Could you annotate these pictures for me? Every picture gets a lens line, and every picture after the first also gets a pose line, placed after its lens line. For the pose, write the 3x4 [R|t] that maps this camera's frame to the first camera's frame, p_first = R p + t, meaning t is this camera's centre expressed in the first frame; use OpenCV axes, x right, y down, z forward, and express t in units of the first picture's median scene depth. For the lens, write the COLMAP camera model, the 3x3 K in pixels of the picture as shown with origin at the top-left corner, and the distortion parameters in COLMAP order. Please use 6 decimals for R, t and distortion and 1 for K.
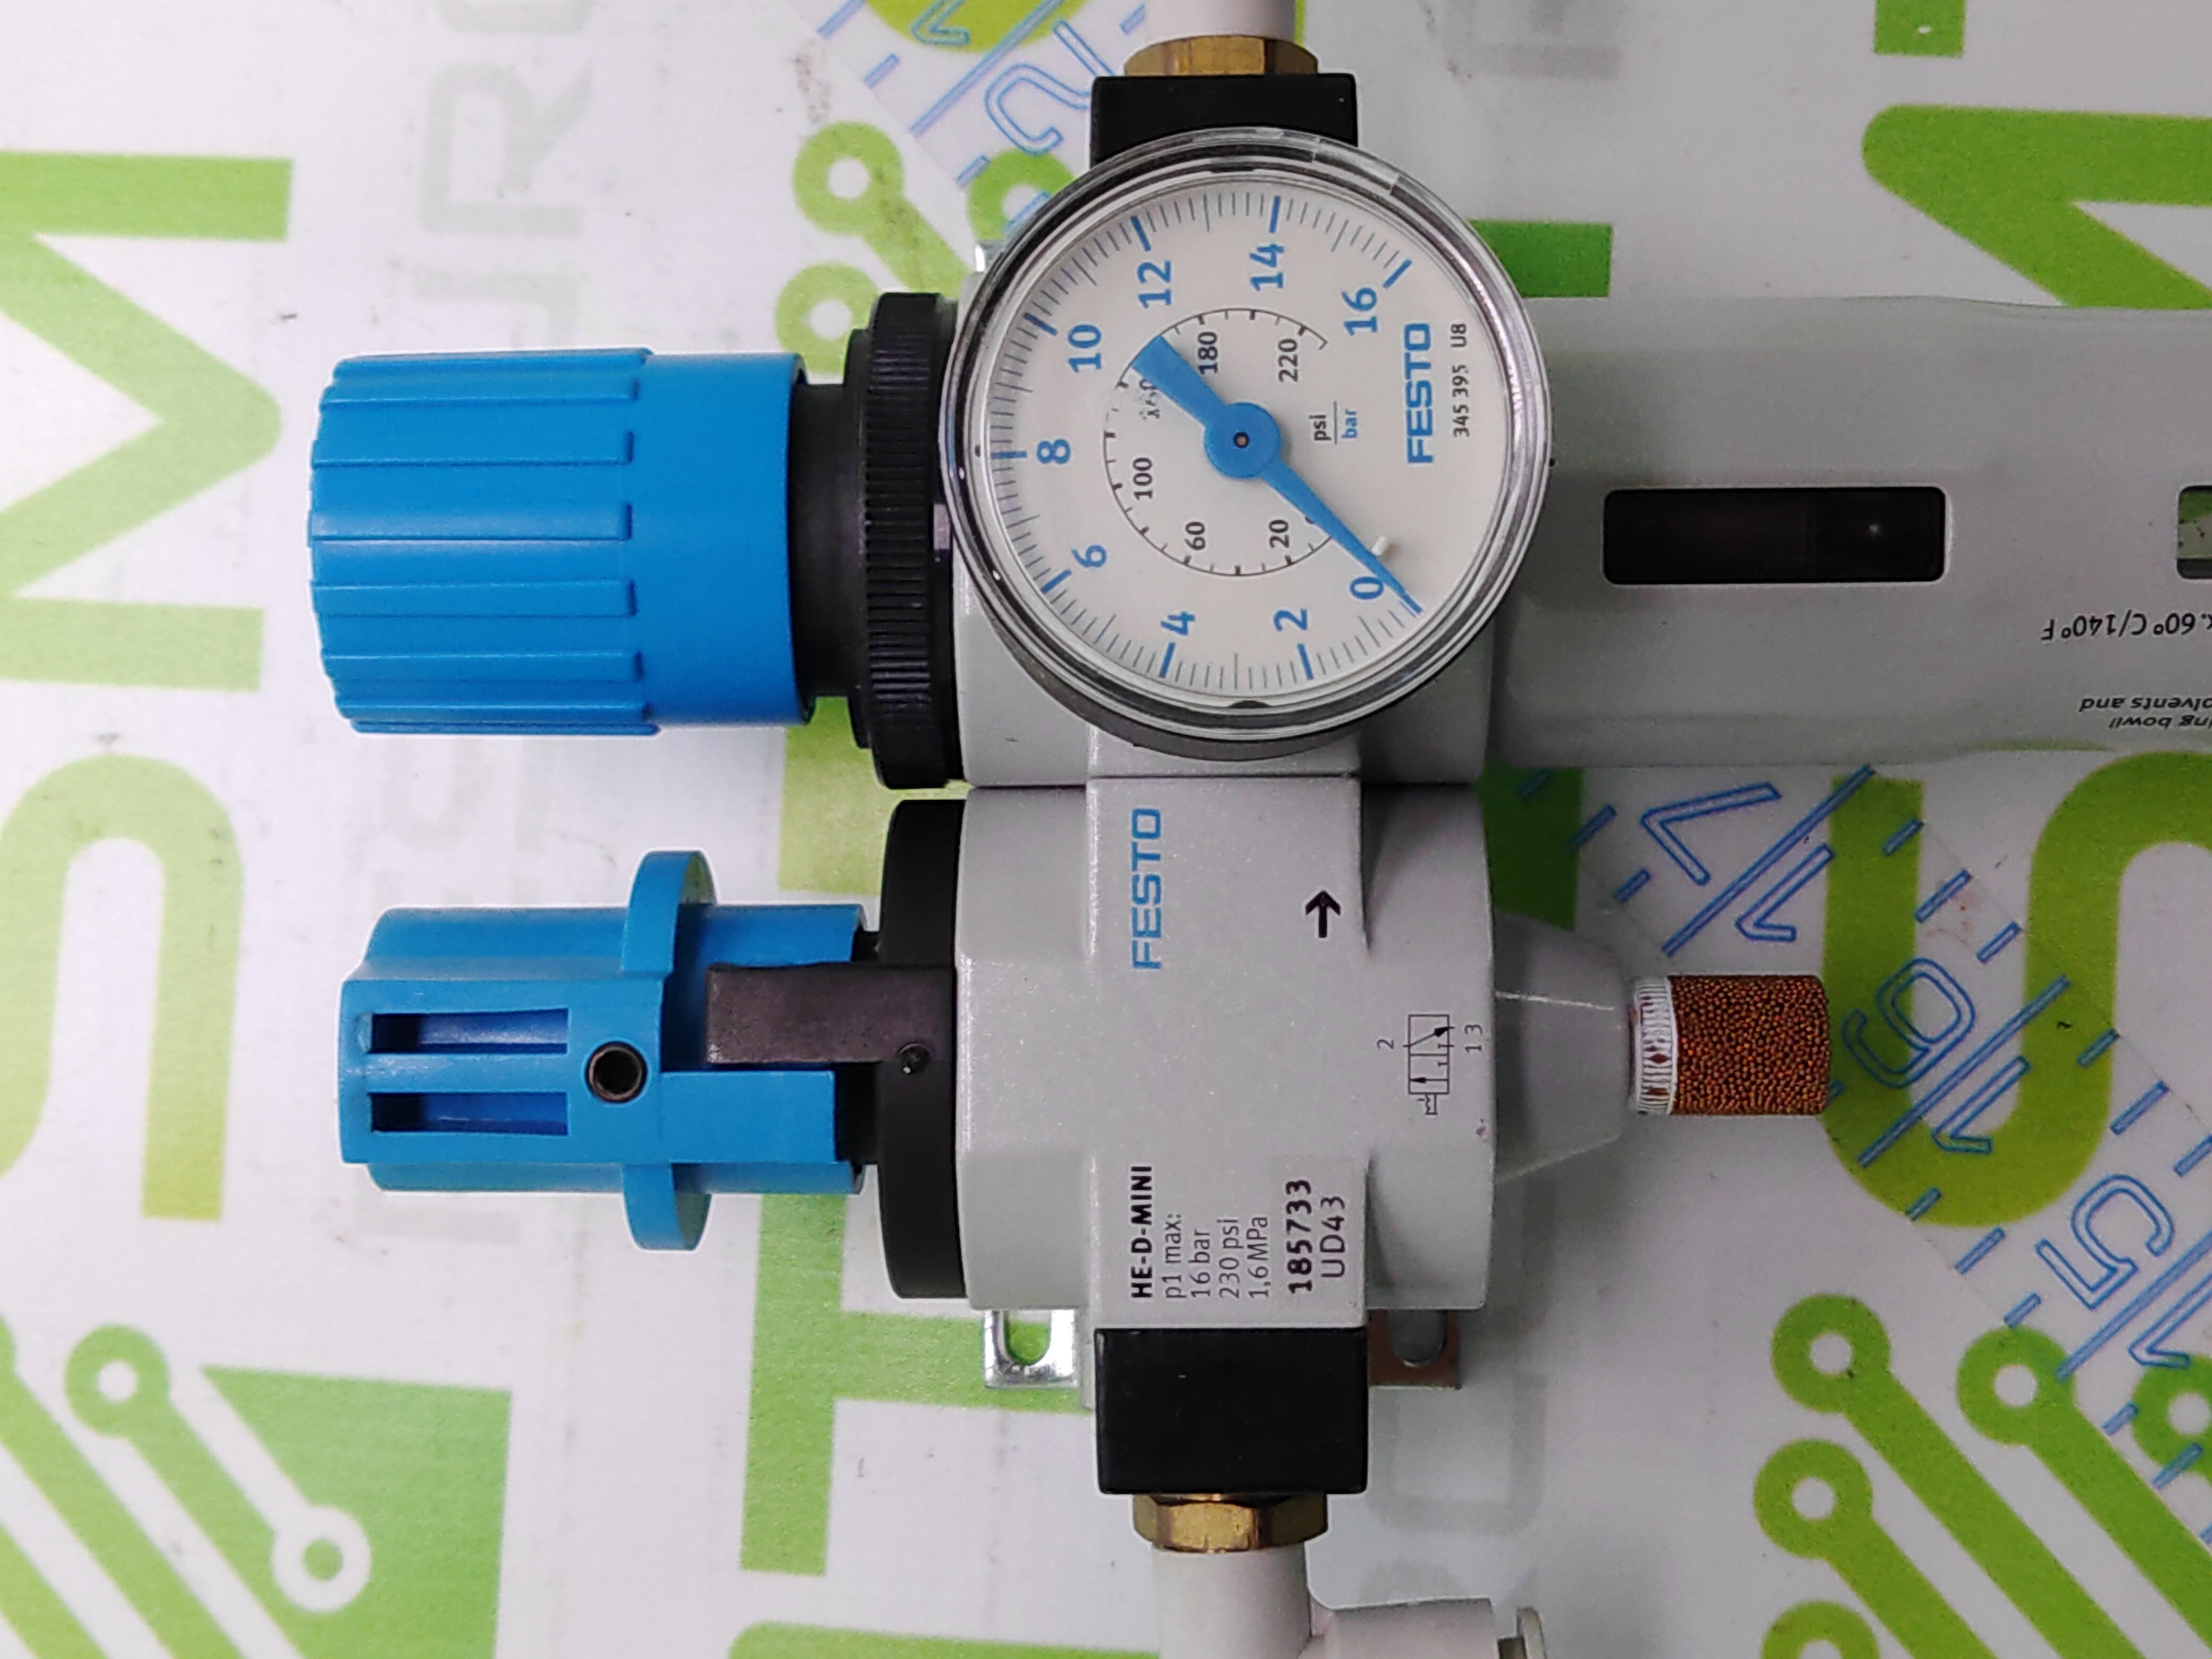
lens RADIAL K [[3552.9, 0, 1106.0], [0, 3552.9, 829.5], [0, 0, 1]] dist [0.045944, -0.789316]
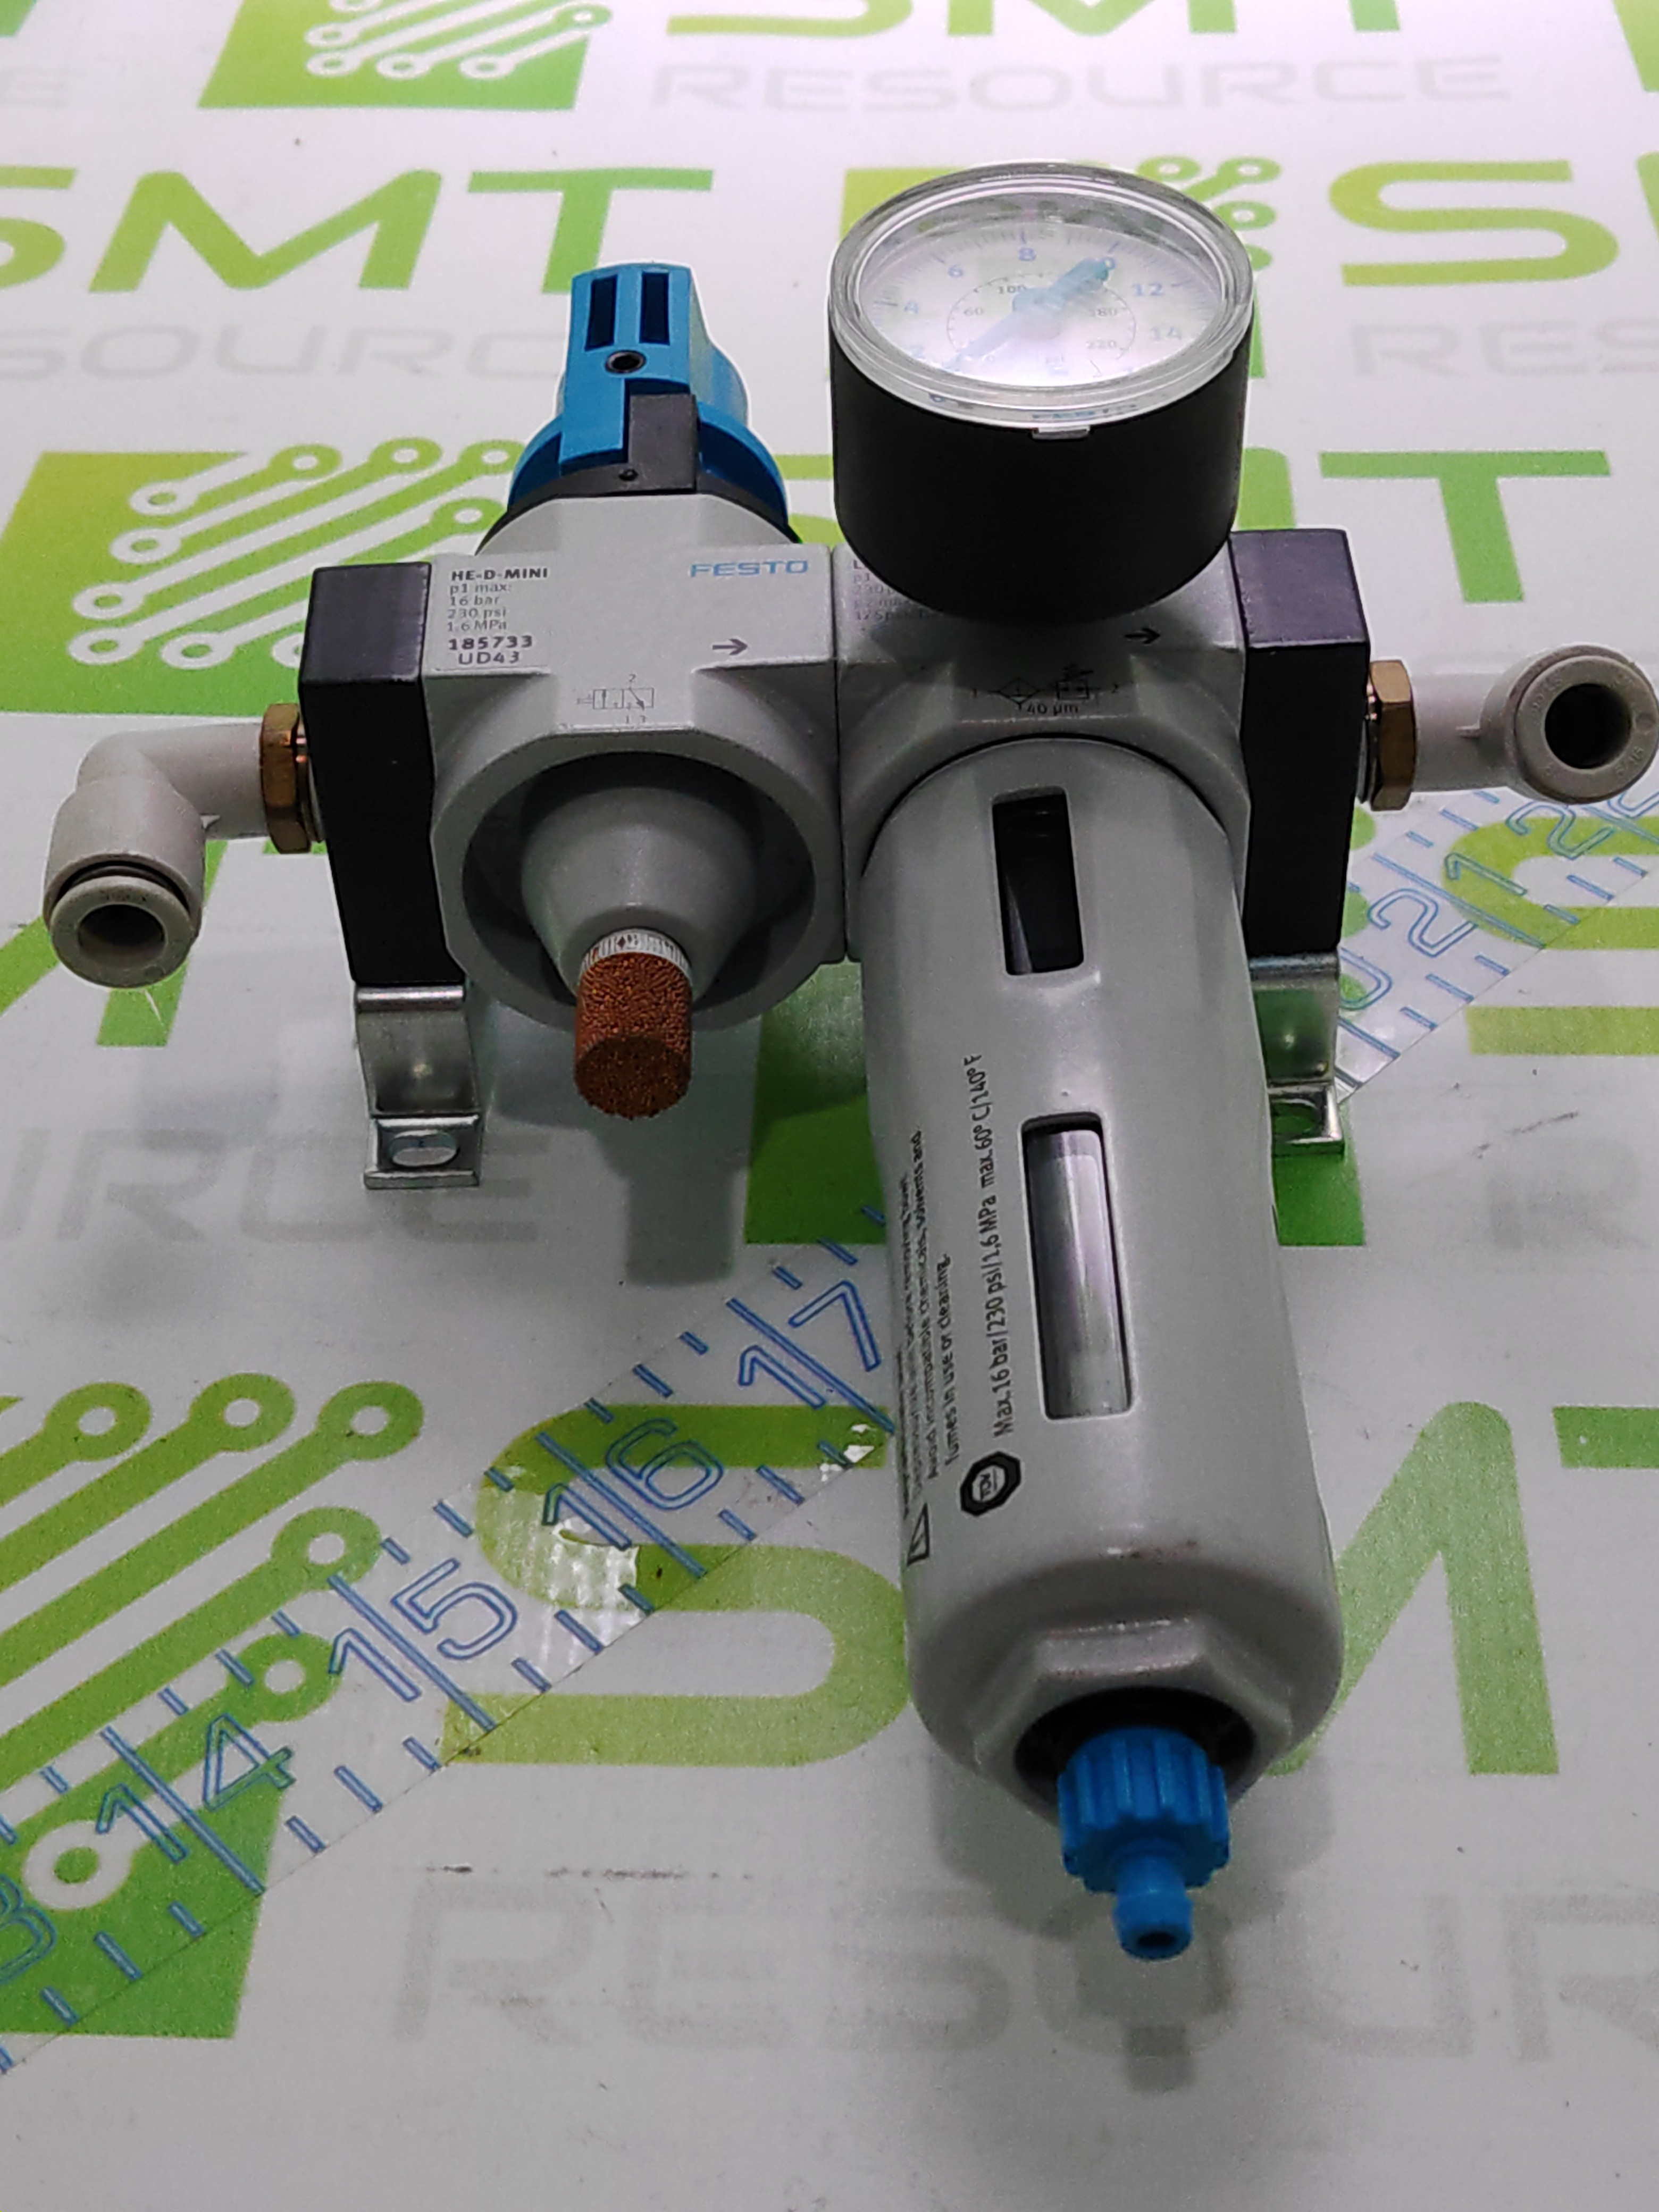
lens RADIAL K [[3552.9, 0, 829.5], [0, 3552.9, 1106.0], [0, 0, 1]] dist [0.045944, -0.789316]
pose [[0.015900, 0.706355, -0.707679, 1.127765], [-0.997754, 0.057271, 0.034746, -0.049793], [0.065072, 0.705537, 0.705679, 0.183762]]
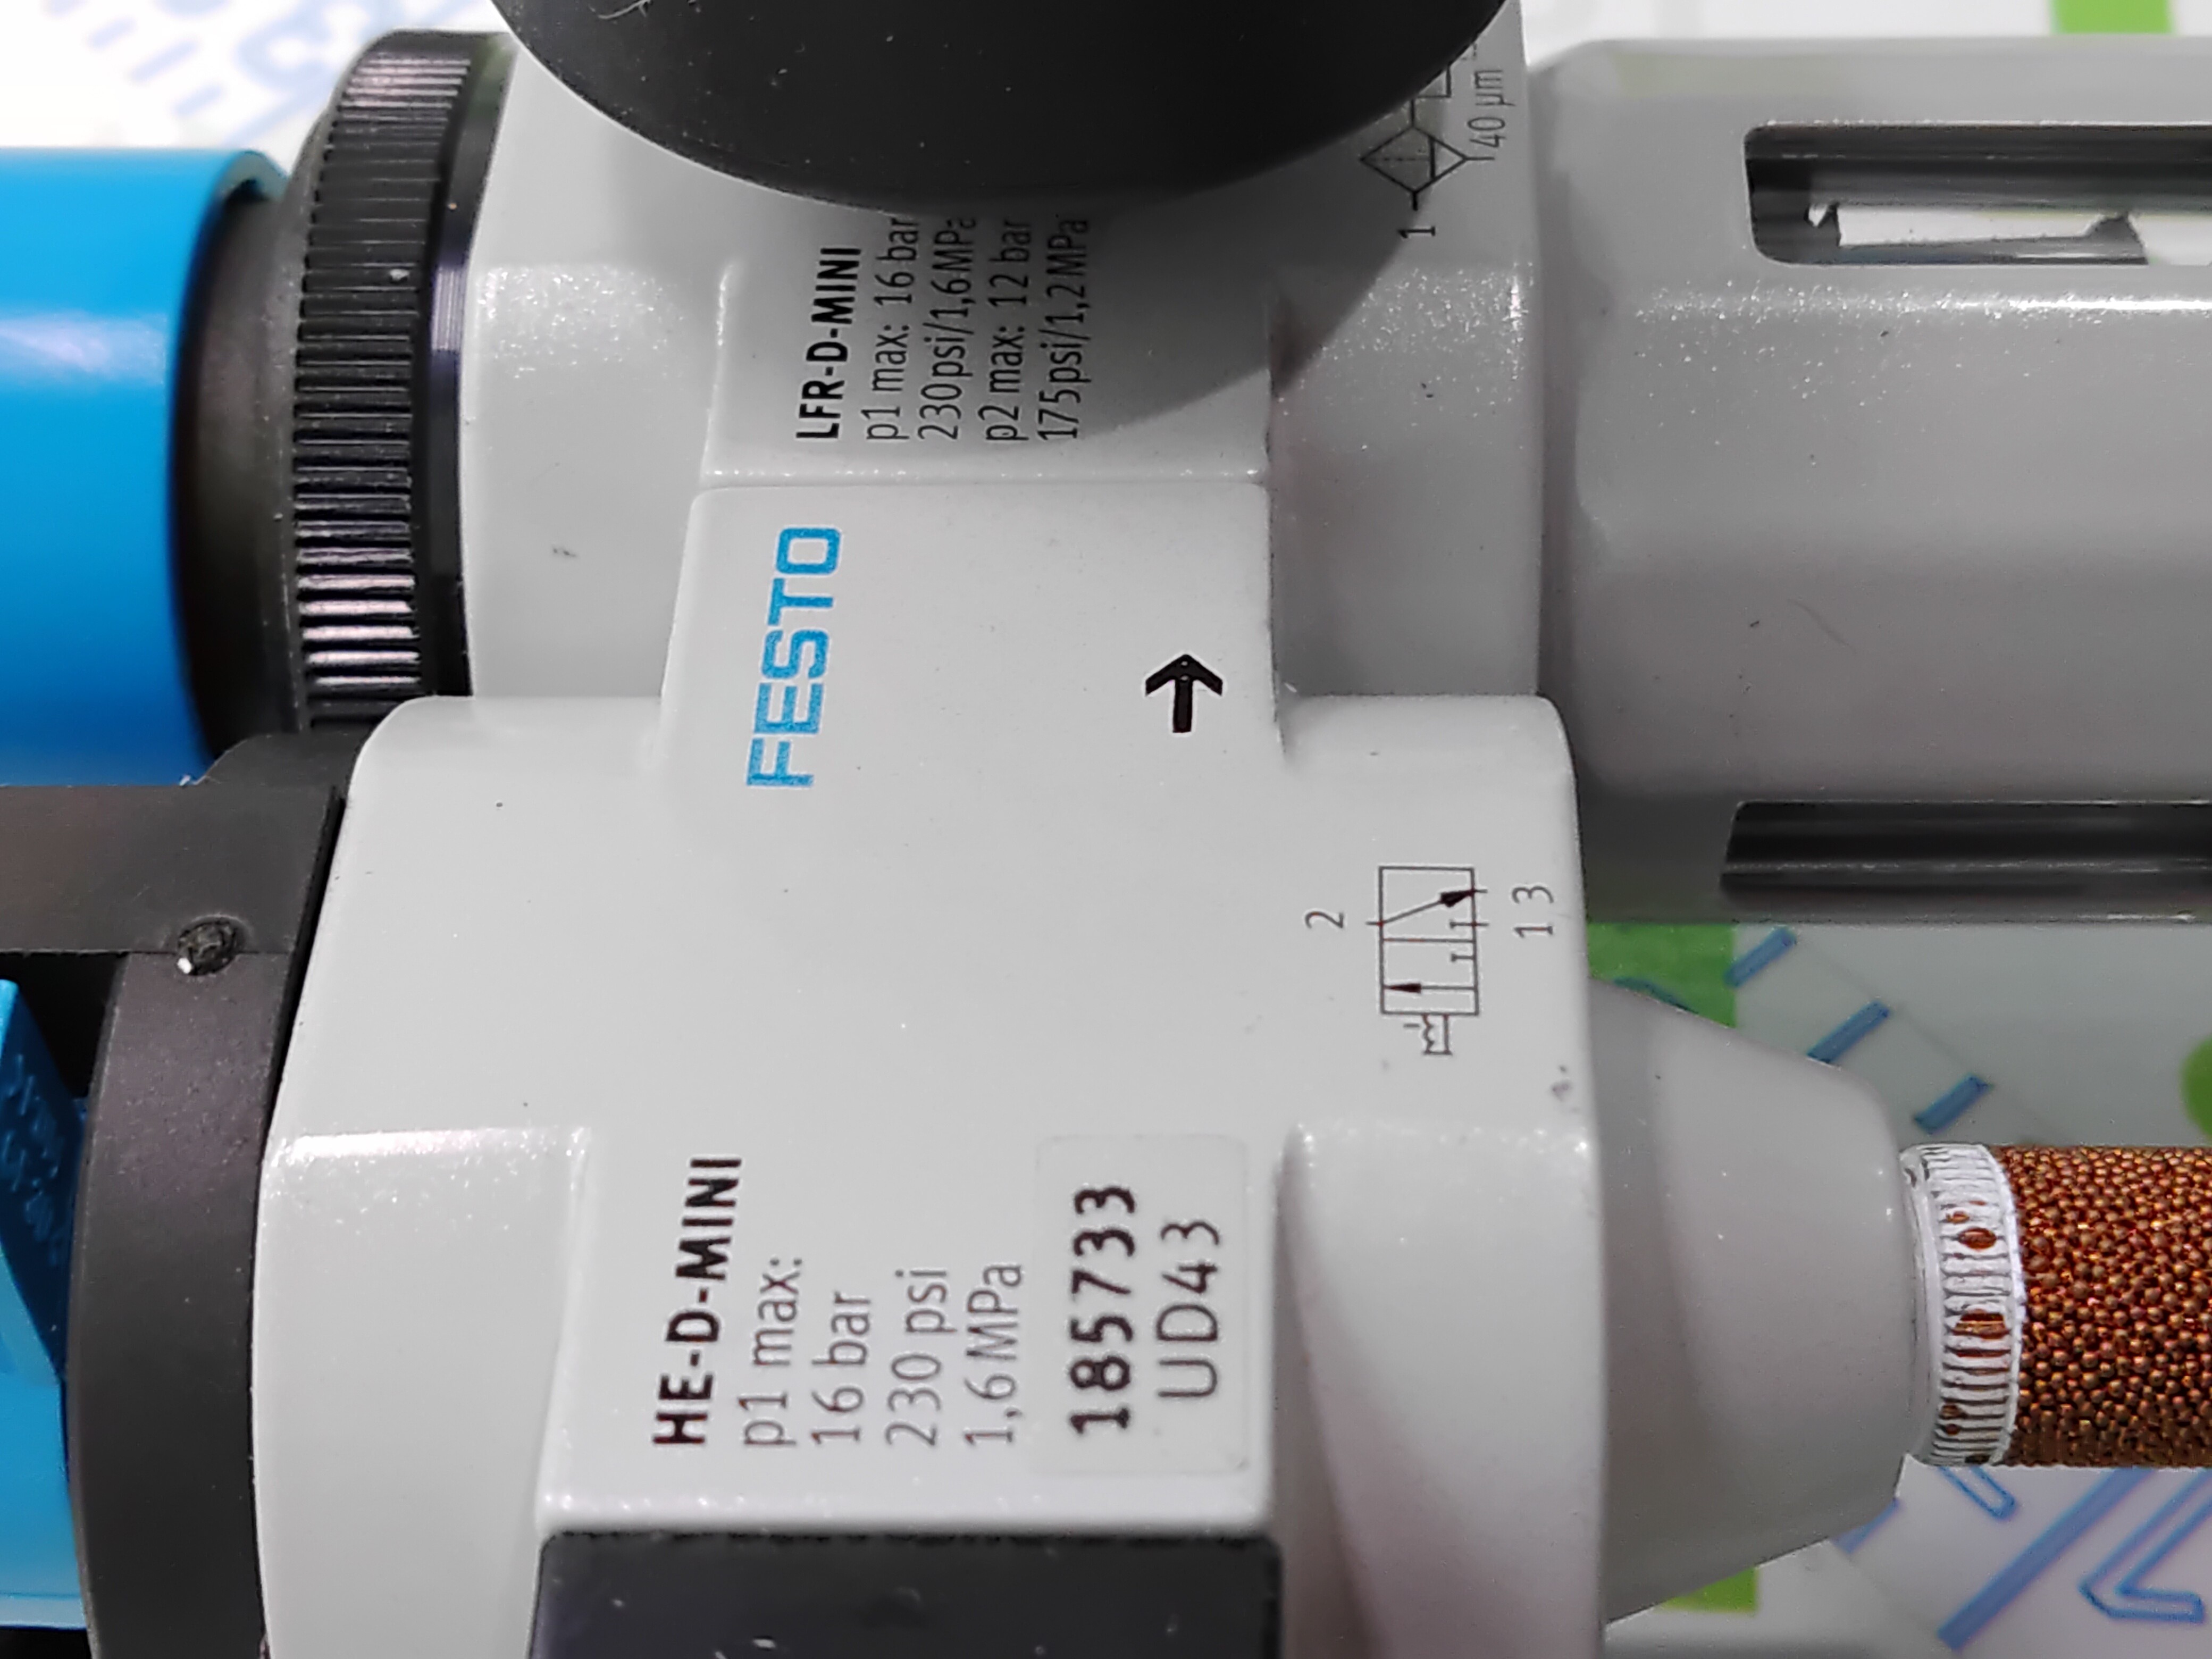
lens RADIAL K [[3445.5, 0, 1133.2], [0, 3445.5, 827.2], [0, 0, 1]] dist [0.056361, -0.009224]
pose [[0.999489, 0.019736, -0.025132, 0.065943], [-0.031100, 0.781492, -0.623140, 0.306450], [0.007342, 0.623603, 0.781707, 0.673245]]
